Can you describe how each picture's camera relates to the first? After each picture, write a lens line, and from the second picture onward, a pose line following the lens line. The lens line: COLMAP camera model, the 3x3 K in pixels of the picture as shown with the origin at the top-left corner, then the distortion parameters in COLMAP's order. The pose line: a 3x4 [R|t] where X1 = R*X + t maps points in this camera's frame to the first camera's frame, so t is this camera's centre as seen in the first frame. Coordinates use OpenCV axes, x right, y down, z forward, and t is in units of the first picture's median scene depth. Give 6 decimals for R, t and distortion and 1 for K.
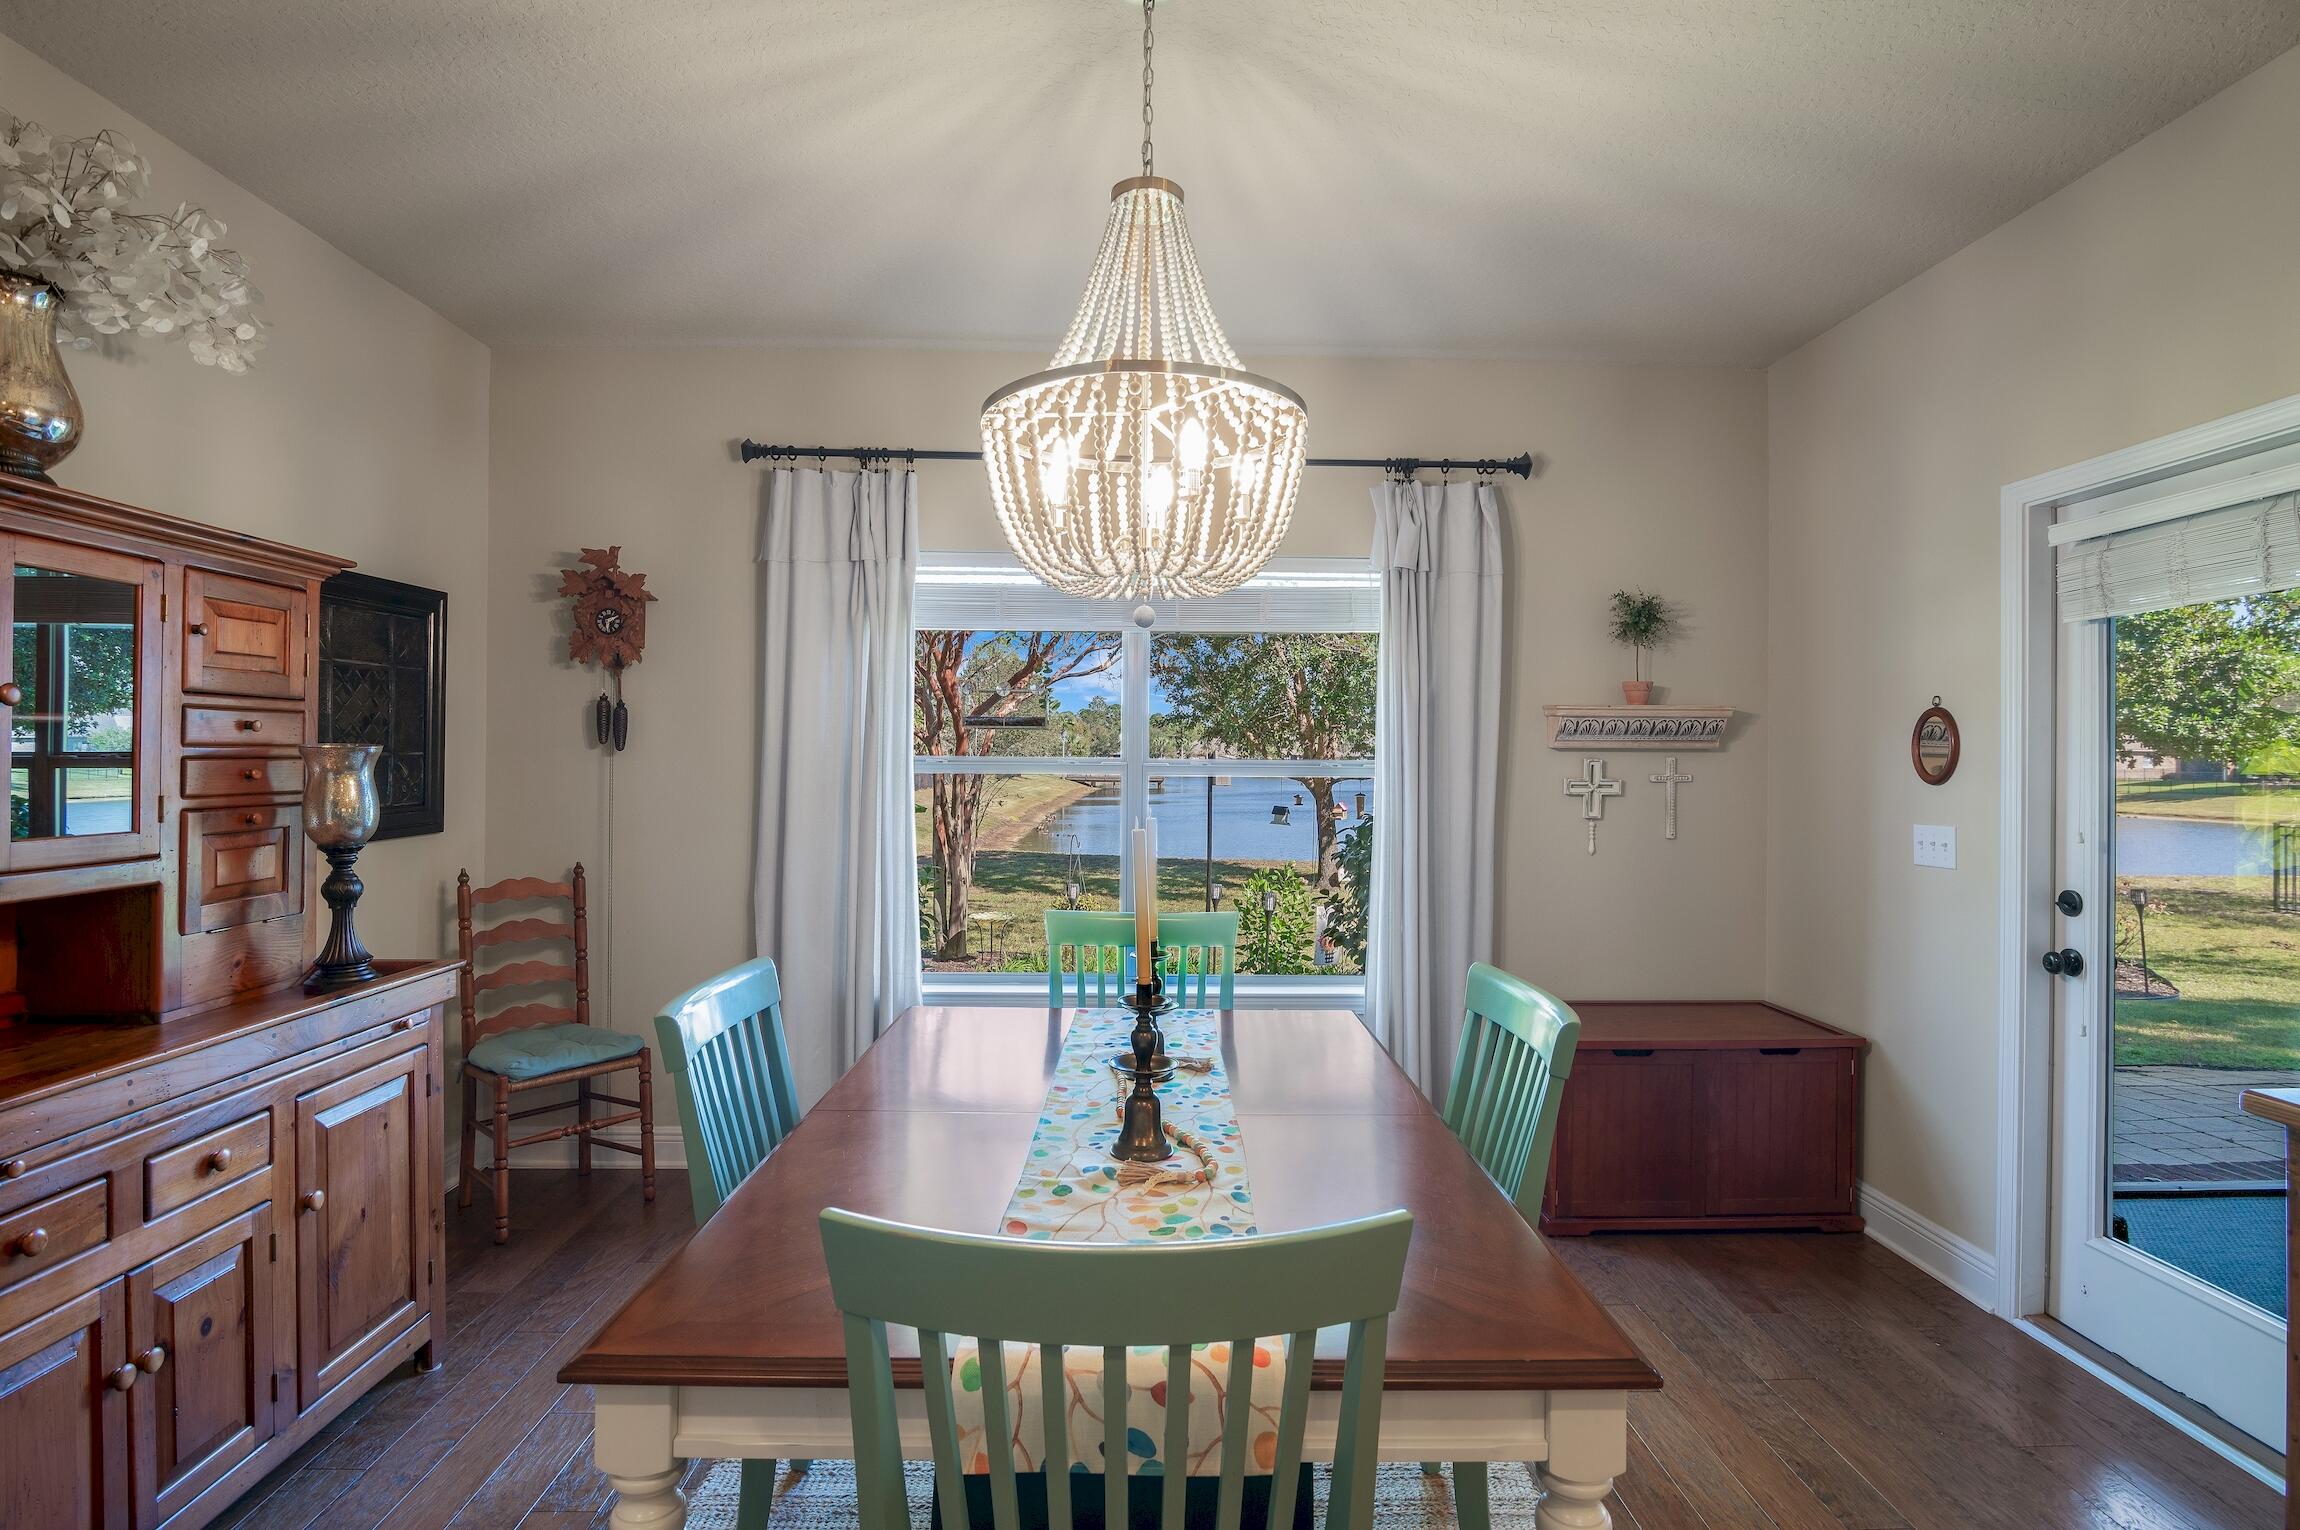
lens RADIAL K [[1169.4, 0, 1148.6], [0, 1169.4, 740.8], [0, 0, 1]] dist [-0.009964, 0.000030]
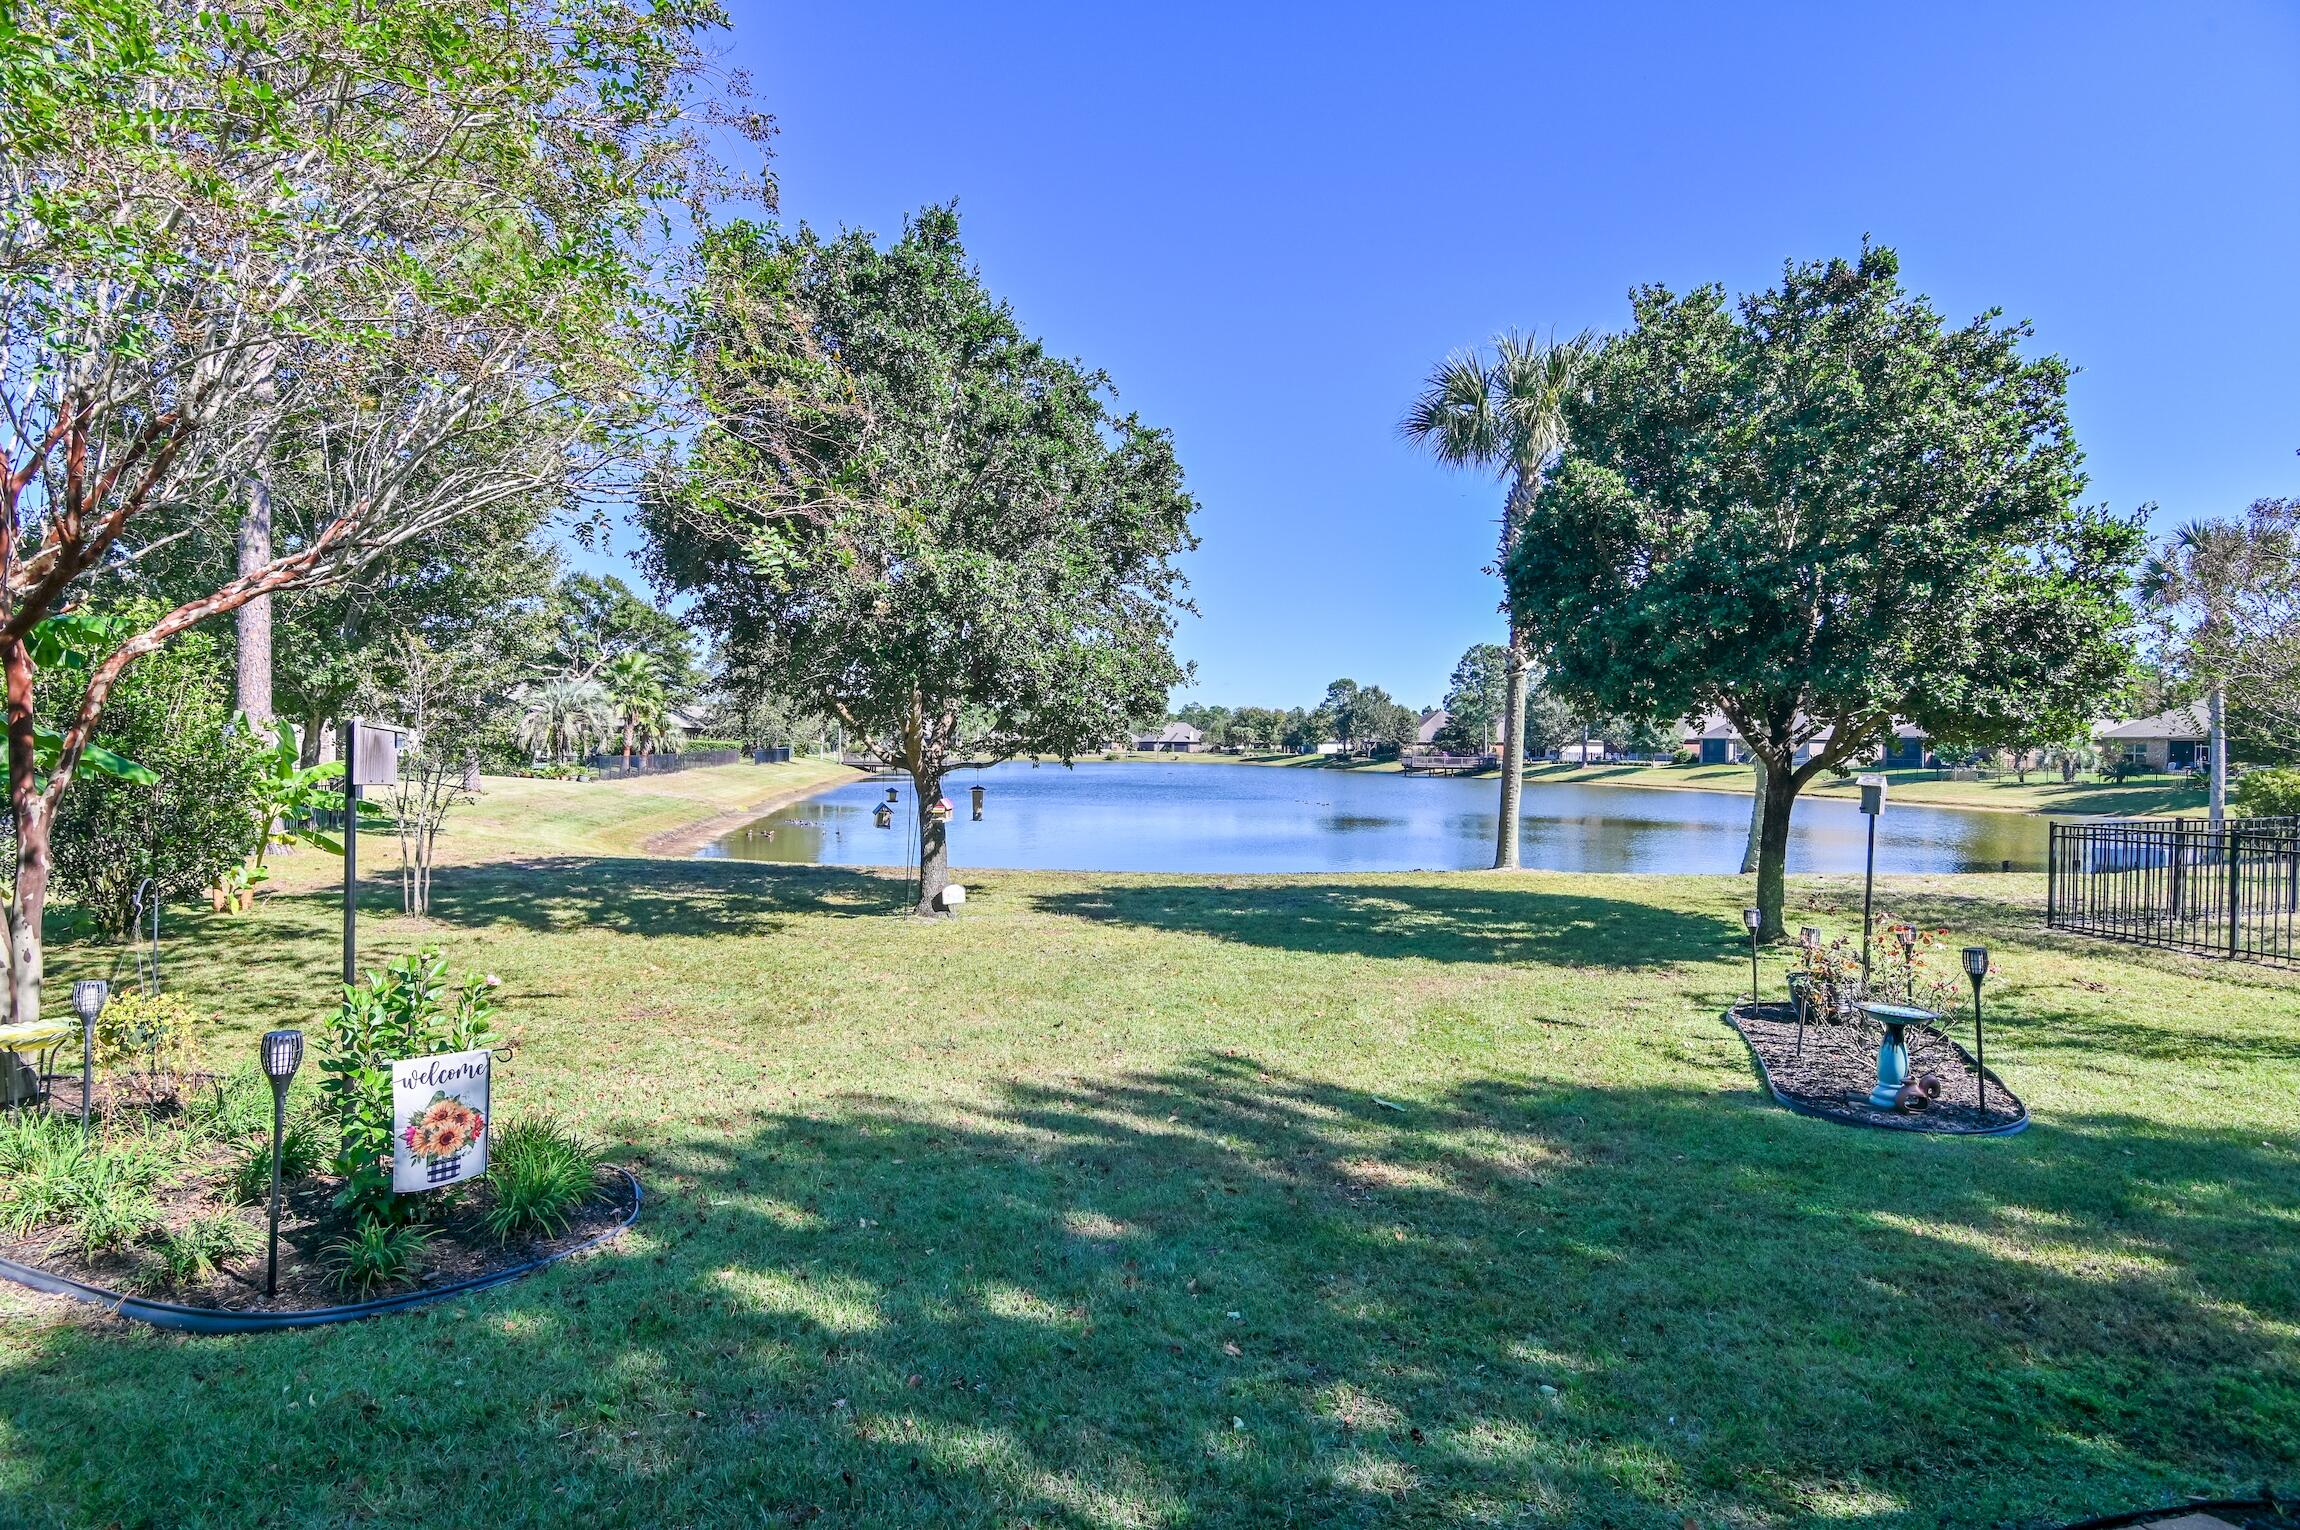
lens RADIAL K [[1123.6, 0, 1159.4], [0, 1123.6, 740.9], [0, 0, 1]] dist [0.001834, 0.000907]
pose [[0.985592, 0.006738, 0.169008, 0.245175], [-0.009025, 0.999878, 0.012766, 0.008792], [-0.168902, -0.014107, 0.985532, 0.372630]]
